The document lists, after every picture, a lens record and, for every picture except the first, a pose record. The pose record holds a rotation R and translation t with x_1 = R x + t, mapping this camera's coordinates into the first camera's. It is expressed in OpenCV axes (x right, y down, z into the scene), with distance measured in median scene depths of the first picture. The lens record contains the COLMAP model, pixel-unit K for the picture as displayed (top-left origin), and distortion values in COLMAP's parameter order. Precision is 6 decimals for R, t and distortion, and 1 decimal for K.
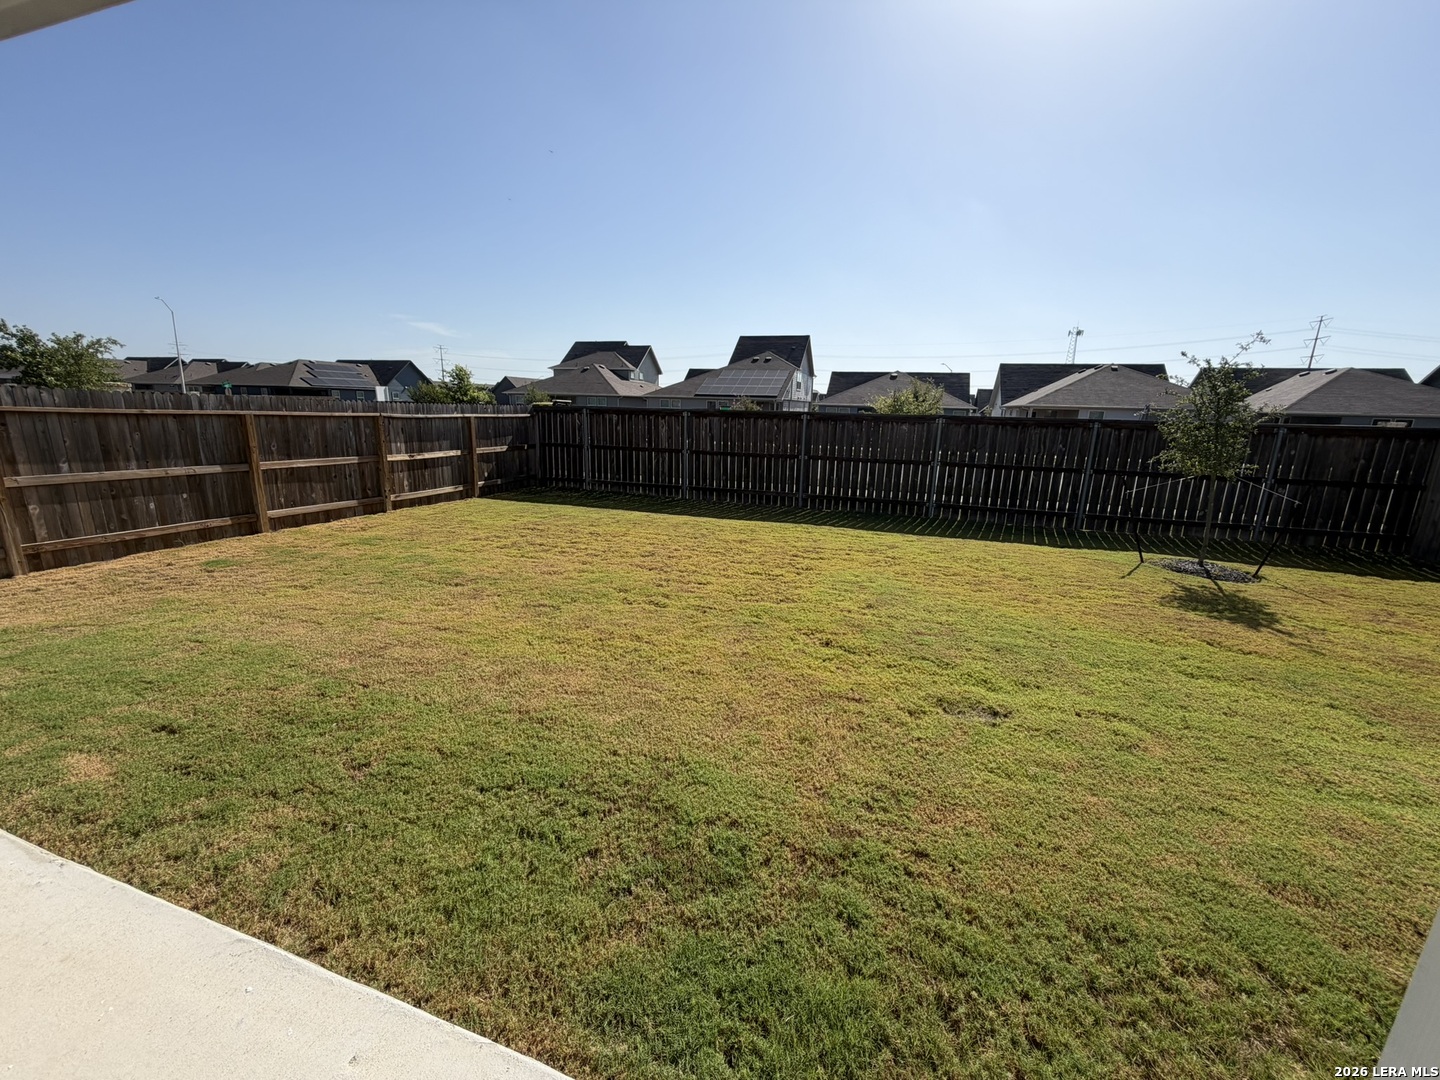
lens RADIAL K [[570.9, 0, 718.8], [0, 570.9, 540.1], [0, 0, 1]] dist [0.000064, 0.000189]
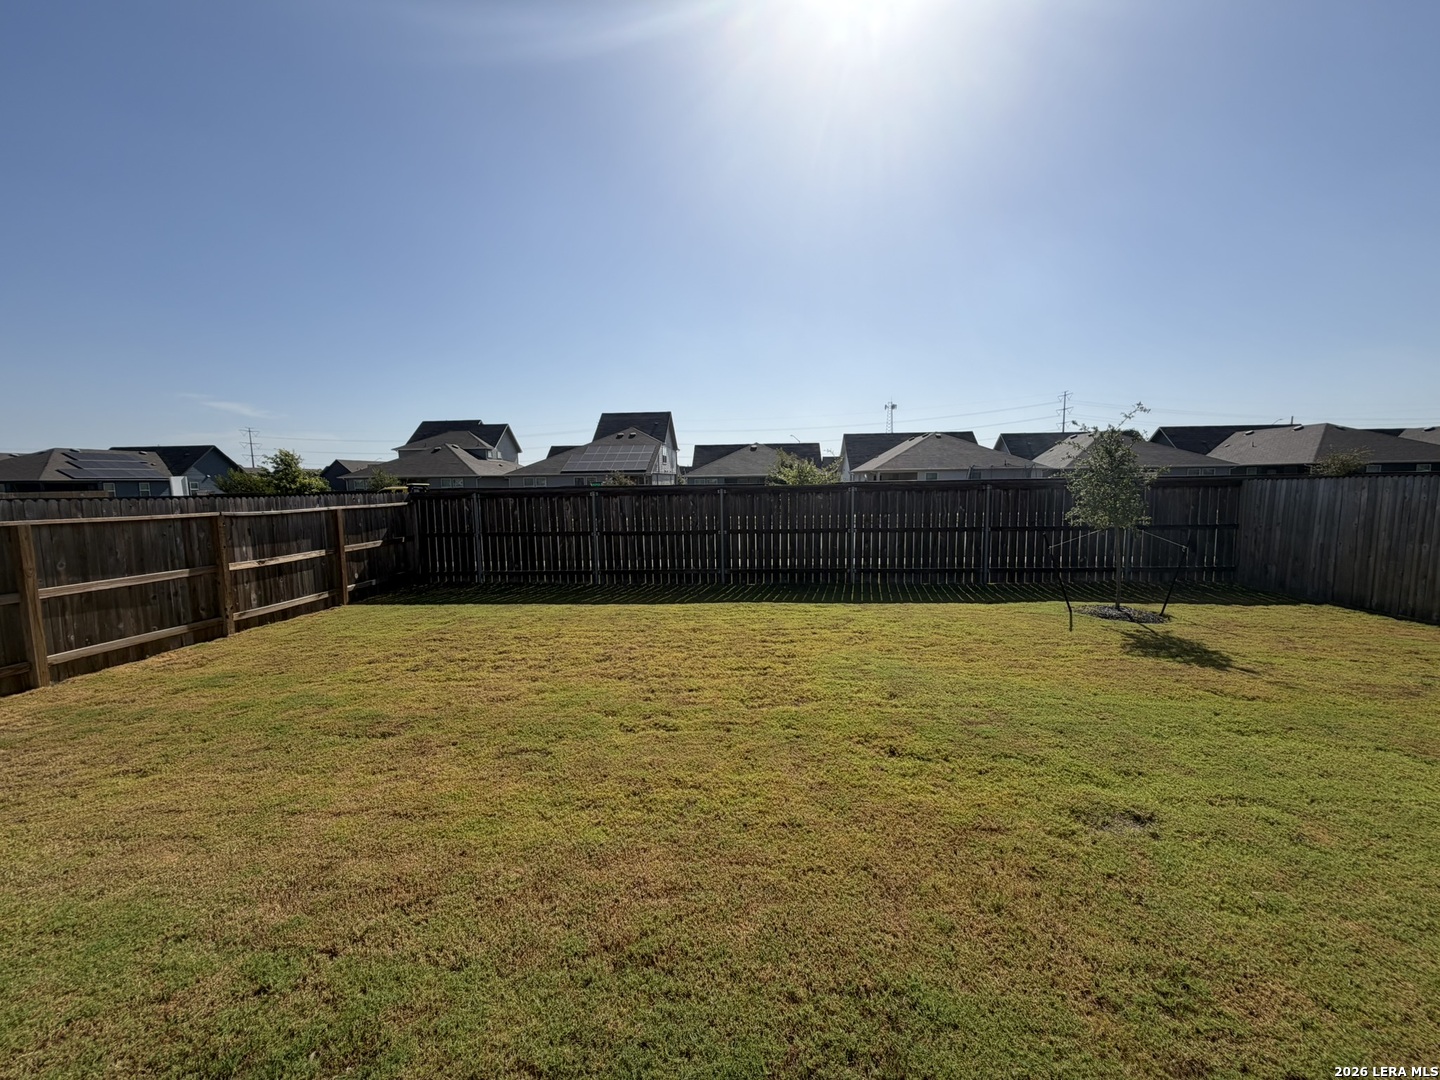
lens RADIAL K [[570.9, 0, 717.5], [0, 570.9, 540.6], [0, 0, 1]] dist [0.000064, 0.000189]
pose [[0.969607, -0.066452, 0.235472, -0.099524], [0.094842, 0.989244, -0.111361, -0.025845], [-0.225539, 0.130309, 0.965480, 0.072216]]
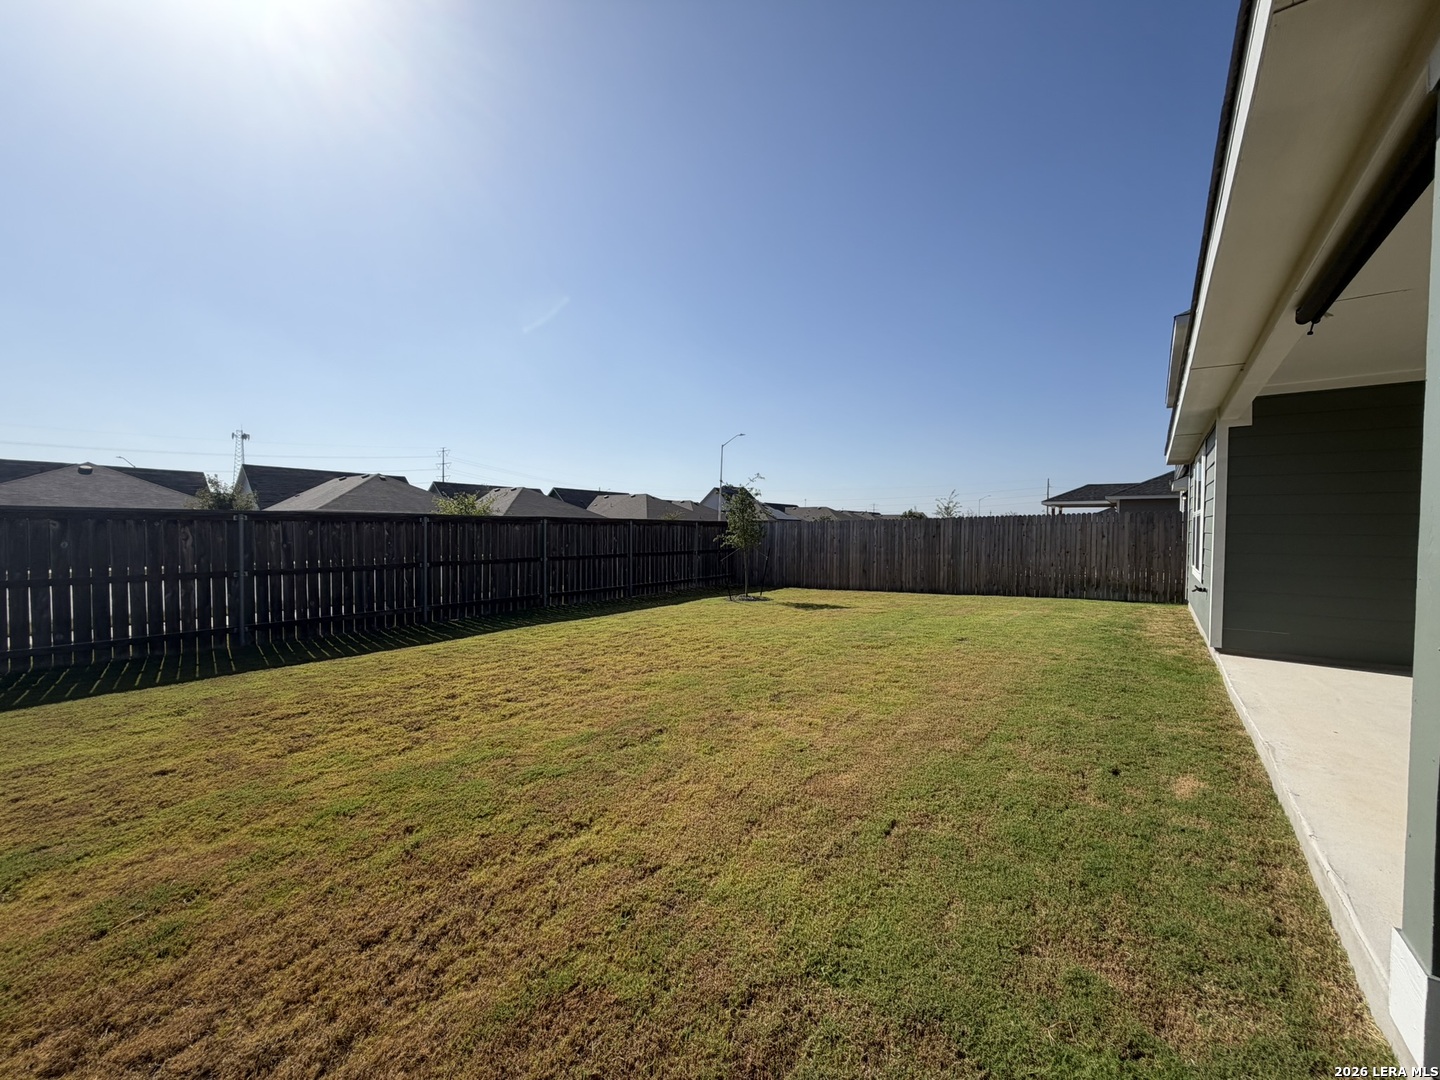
lens RADIAL K [[570.9, 0, 721.0], [0, 570.9, 538.6], [0, 0, 1]] dist [0.000064, 0.000189]
pose [[0.317794, -0.041164, 0.947266, -0.589463], [0.214381, 0.976305, -0.029496, -0.067968], [-0.923606, 0.212449, 0.319089, 0.324778]]
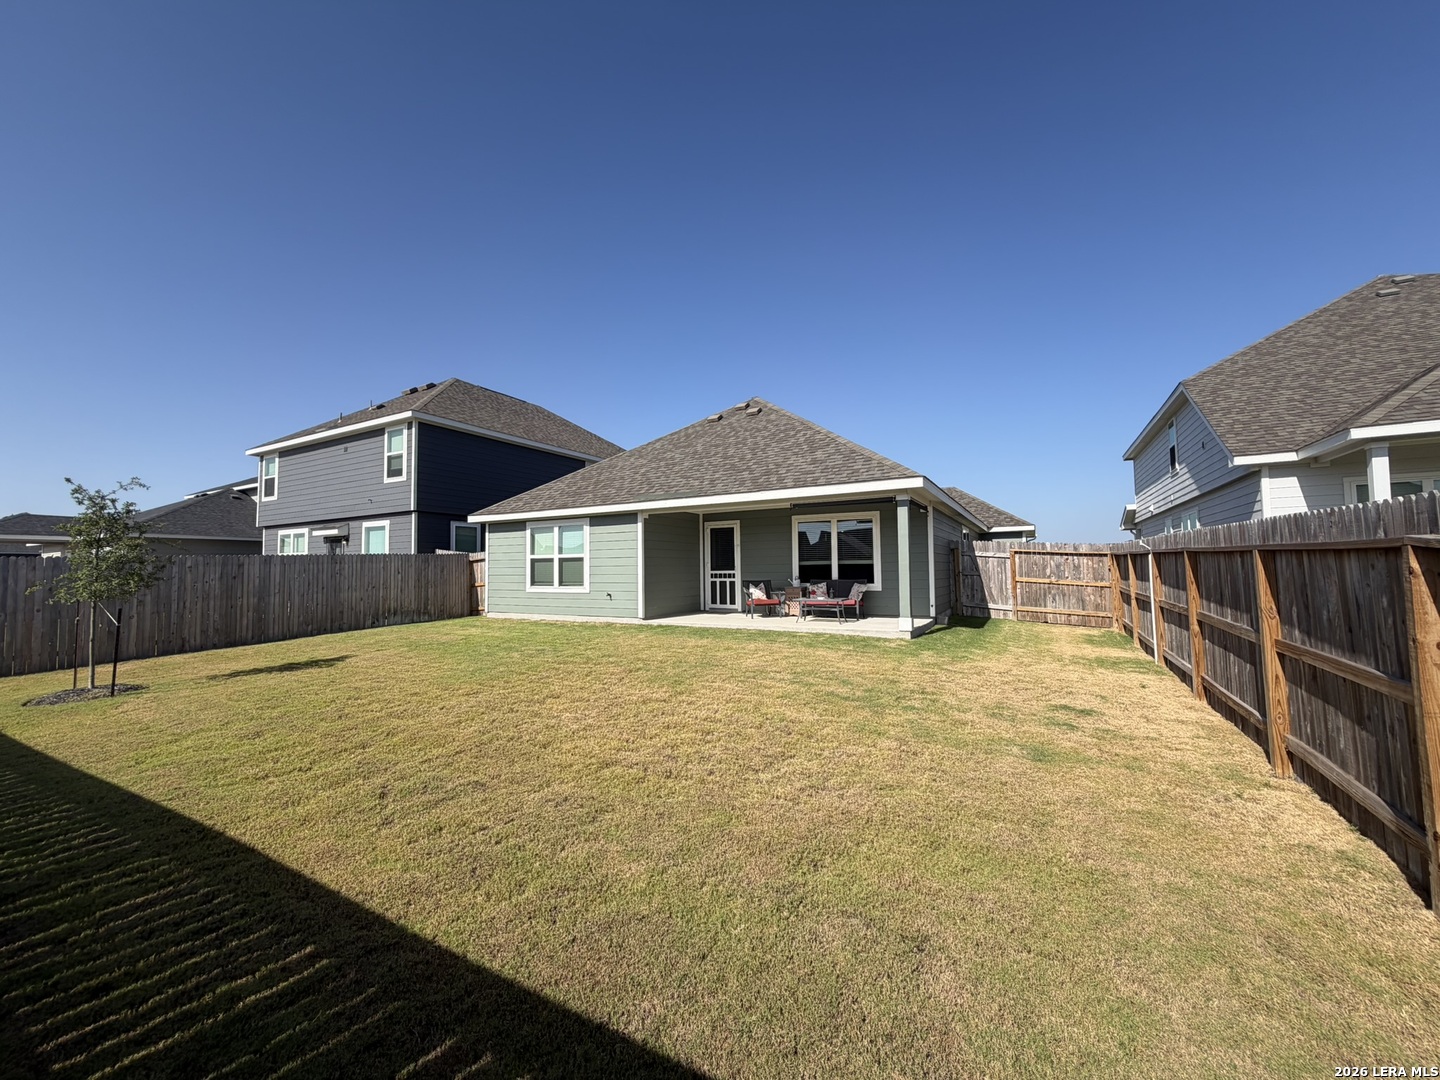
lens RADIAL K [[570.9, 0, 713.6], [0, 570.9, 536.2], [0, 0, 1]] dist [0.000064, 0.000189]
pose [[-0.980776, -0.003785, 0.195100, -0.295973], [0.030336, 0.984699, 0.171604, -0.250010], [-0.192764, 0.174224, -0.965654, 1.184886]]
